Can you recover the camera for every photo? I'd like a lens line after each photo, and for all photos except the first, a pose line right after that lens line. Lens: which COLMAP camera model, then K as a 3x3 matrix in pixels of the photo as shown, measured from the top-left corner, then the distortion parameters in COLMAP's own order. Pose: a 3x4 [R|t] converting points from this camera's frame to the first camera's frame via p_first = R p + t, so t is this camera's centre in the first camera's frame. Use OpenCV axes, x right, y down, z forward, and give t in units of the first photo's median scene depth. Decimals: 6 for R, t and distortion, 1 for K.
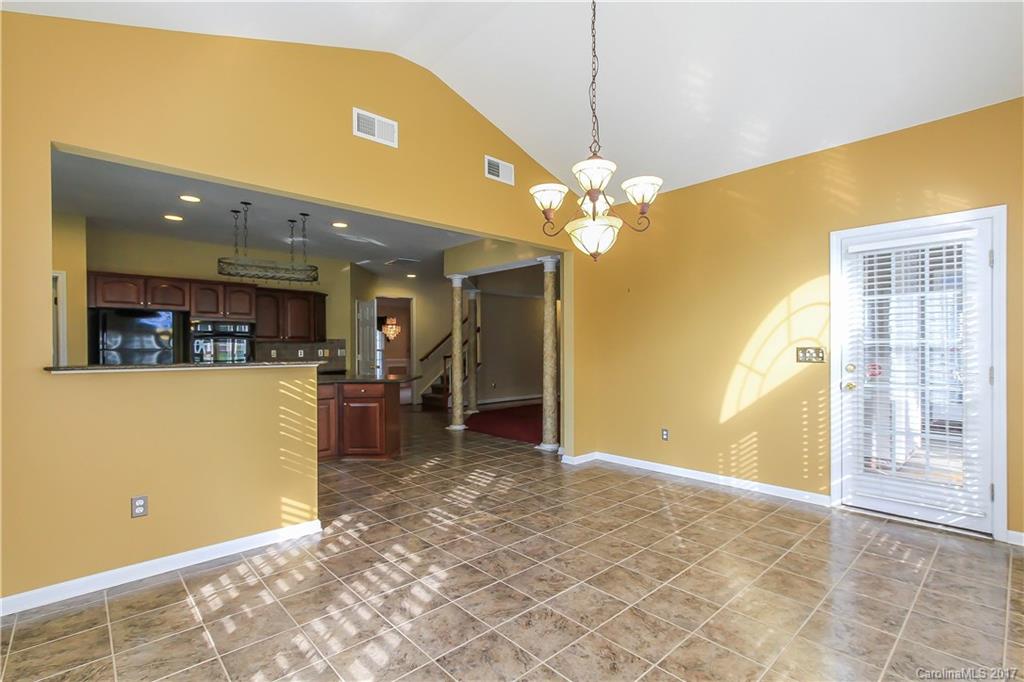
lens RADIAL K [[482.3, 0, 512.5], [0, 482.3, 346.8], [0, 0, 1]] dist [0.003419, 0.001377]
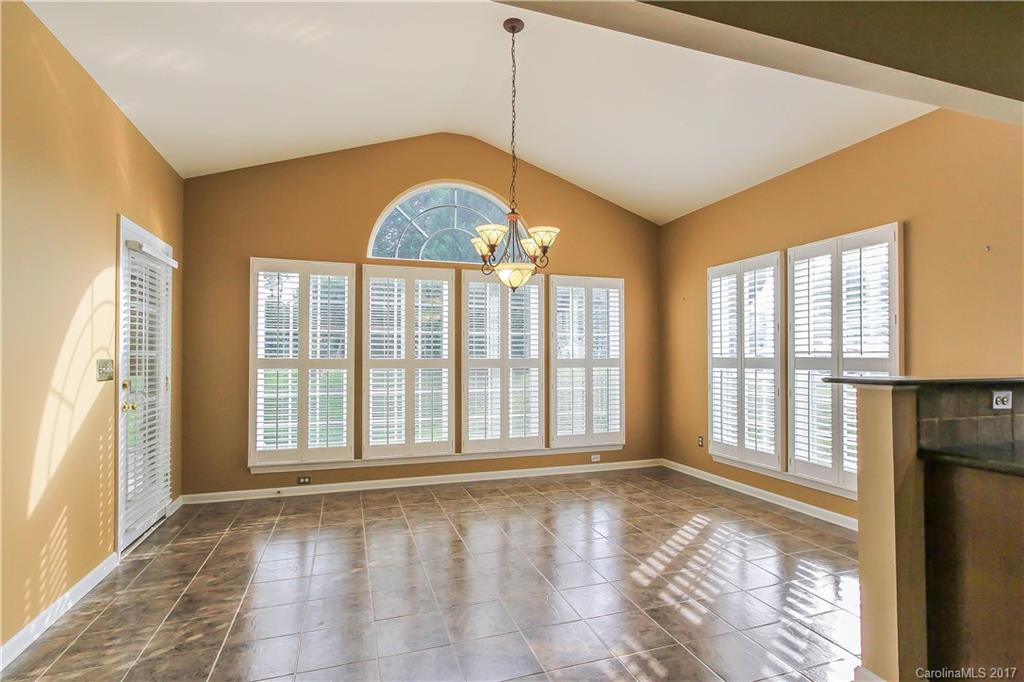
lens RADIAL K [[482.3, 0, 513.7], [0, 482.3, 347.0], [0, 0, 1]] dist [0.003419, 0.001377]
pose [[-0.910585, 0.015461, 0.413032, -0.342791], [0.008040, 0.999774, -0.019700, 0.001682], [-0.413243, -0.014618, -0.910504, 2.065017]]
